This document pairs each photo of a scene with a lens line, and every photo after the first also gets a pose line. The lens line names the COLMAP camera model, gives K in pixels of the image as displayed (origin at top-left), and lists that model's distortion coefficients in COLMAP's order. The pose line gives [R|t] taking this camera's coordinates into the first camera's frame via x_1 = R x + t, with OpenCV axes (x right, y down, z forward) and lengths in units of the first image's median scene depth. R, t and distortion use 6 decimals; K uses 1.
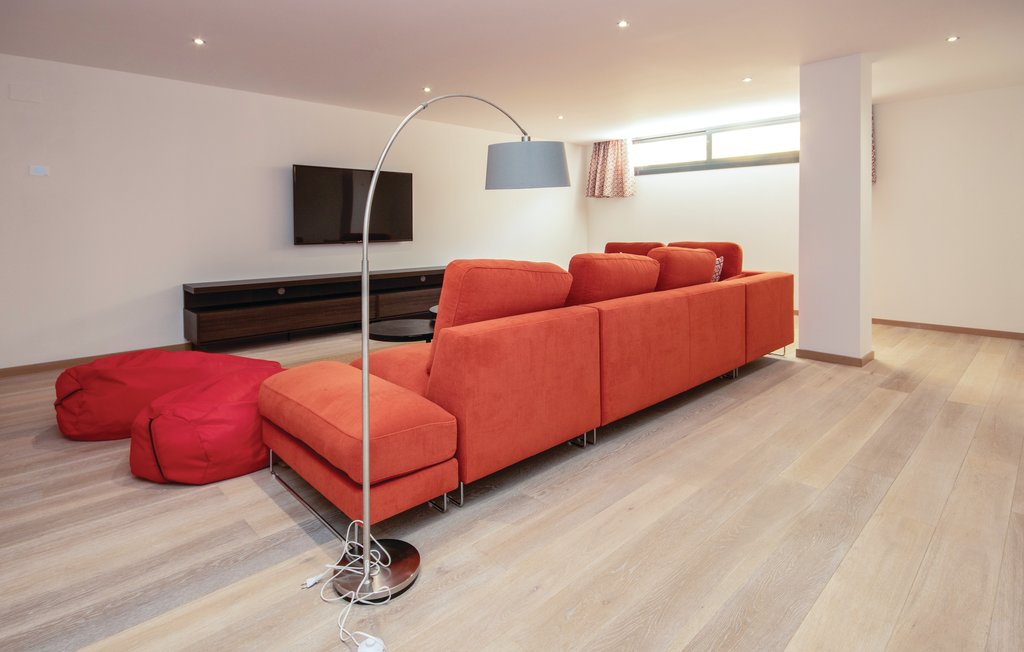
lens RADIAL K [[530.9, 0, 512.0], [0, 530.9, 326.0], [0, 0, 1]] dist [-0.002155, -0.000330]
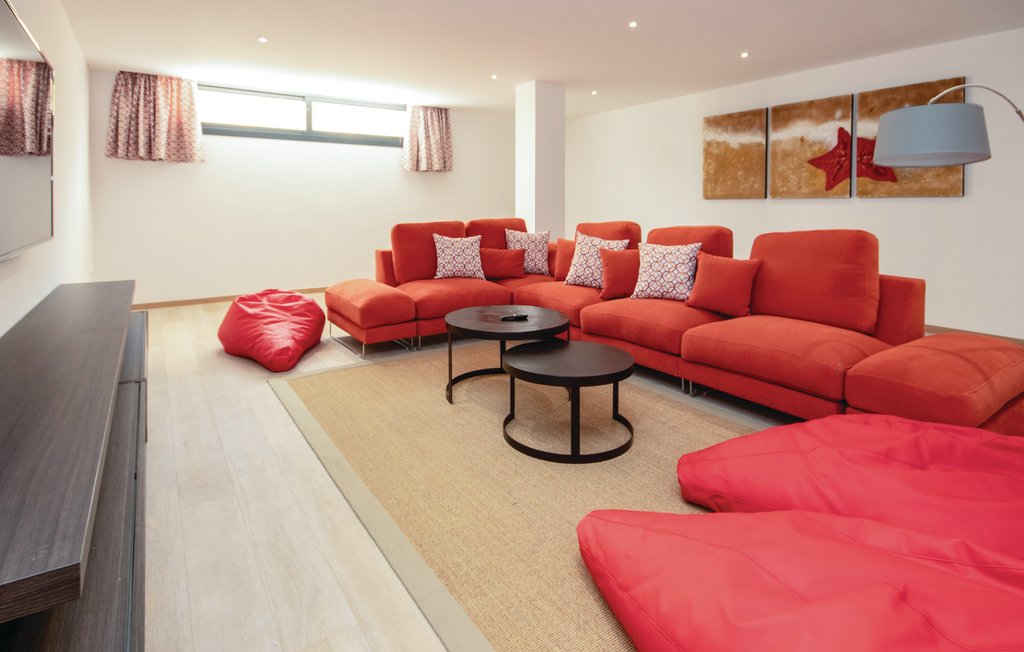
lens RADIAL K [[530.9, 0, 512.0], [0, 530.9, 326.0], [0, 0, 1]] dist [-0.002155, -0.000330]
pose [[0.149733, -0.213516, 0.965397, -0.532698], [0.182851, 0.965542, 0.185188, -0.096671], [-0.971672, 0.148795, 0.183615, 0.556852]]
